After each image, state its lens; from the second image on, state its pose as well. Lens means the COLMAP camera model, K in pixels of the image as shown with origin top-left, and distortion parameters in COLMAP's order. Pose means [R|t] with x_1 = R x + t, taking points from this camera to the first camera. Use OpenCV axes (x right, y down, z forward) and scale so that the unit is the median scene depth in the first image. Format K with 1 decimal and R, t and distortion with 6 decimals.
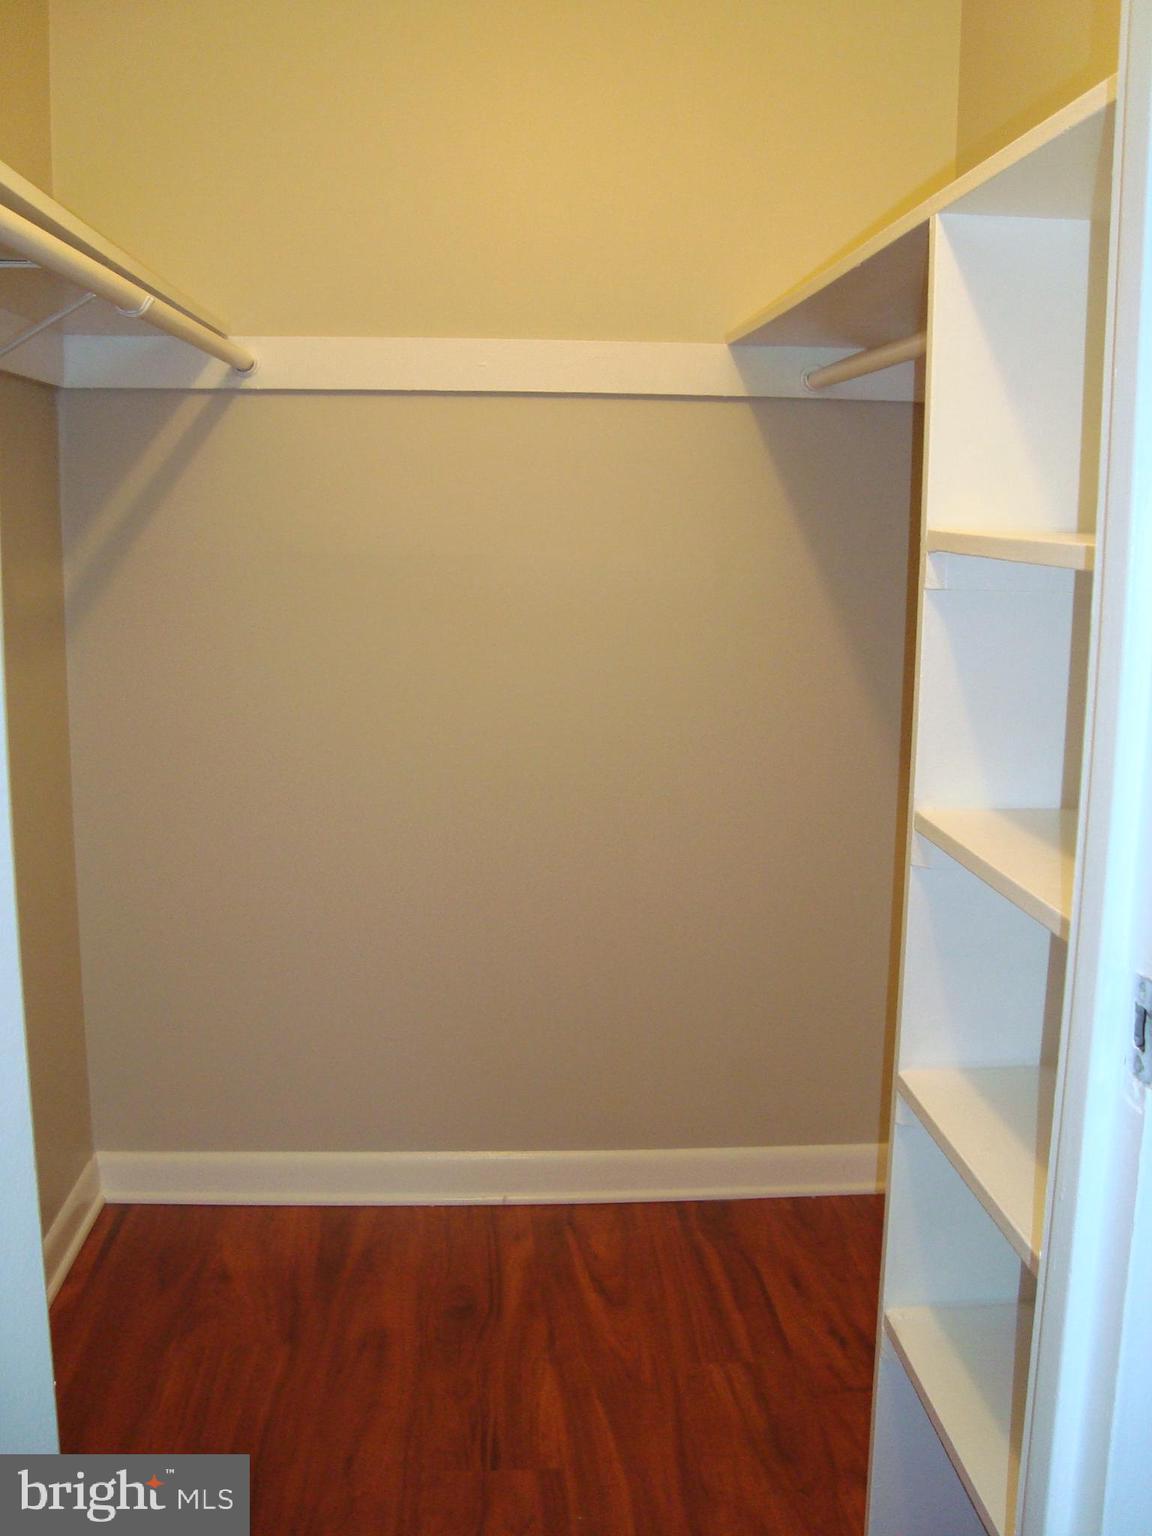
lens RADIAL K [[1505.4, 0, 600.4], [0, 1505.4, 763.7], [0, 0, 1]] dist [-0.132648, 0.000000]
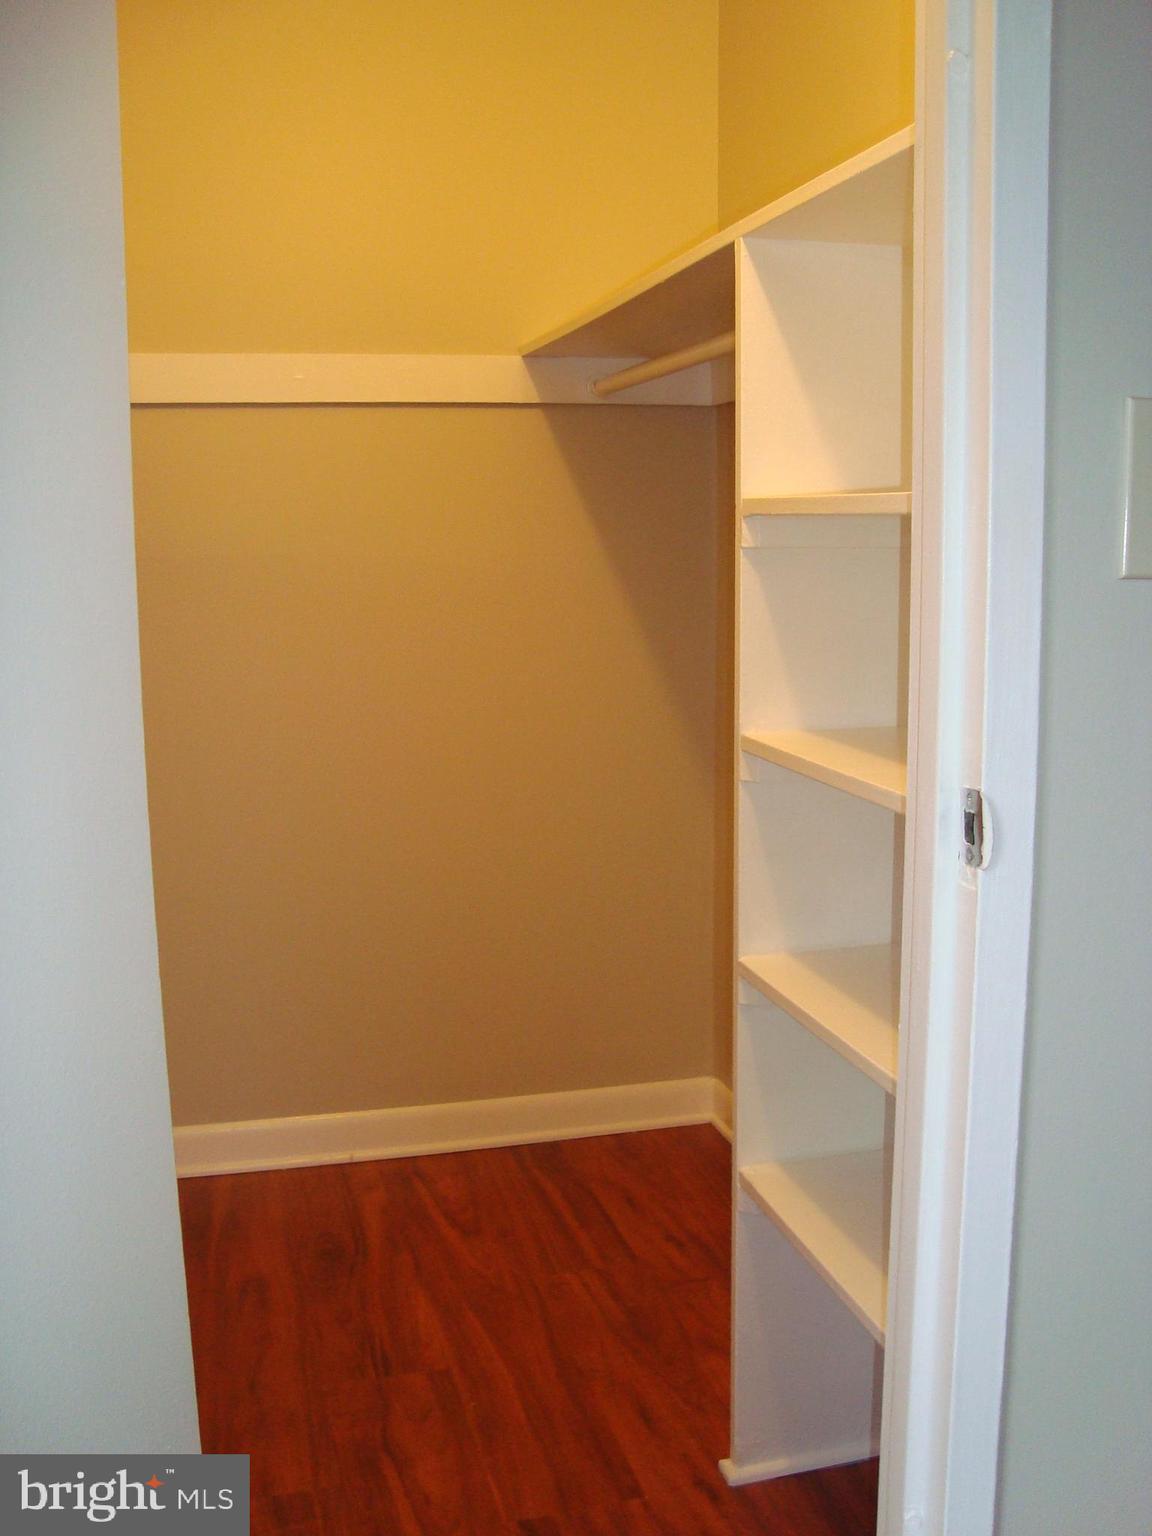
lens RADIAL K [[1505.4, 0, 577.4], [0, 1505.4, 778.3], [0, 0, 1]] dist [-0.132648, 0.000000]
pose [[0.986128, -0.055612, 0.156396, -0.065691], [0.056550, 0.998399, -0.001553, 0.036409], [-0.156059, 0.010375, 0.987693, -0.099579]]
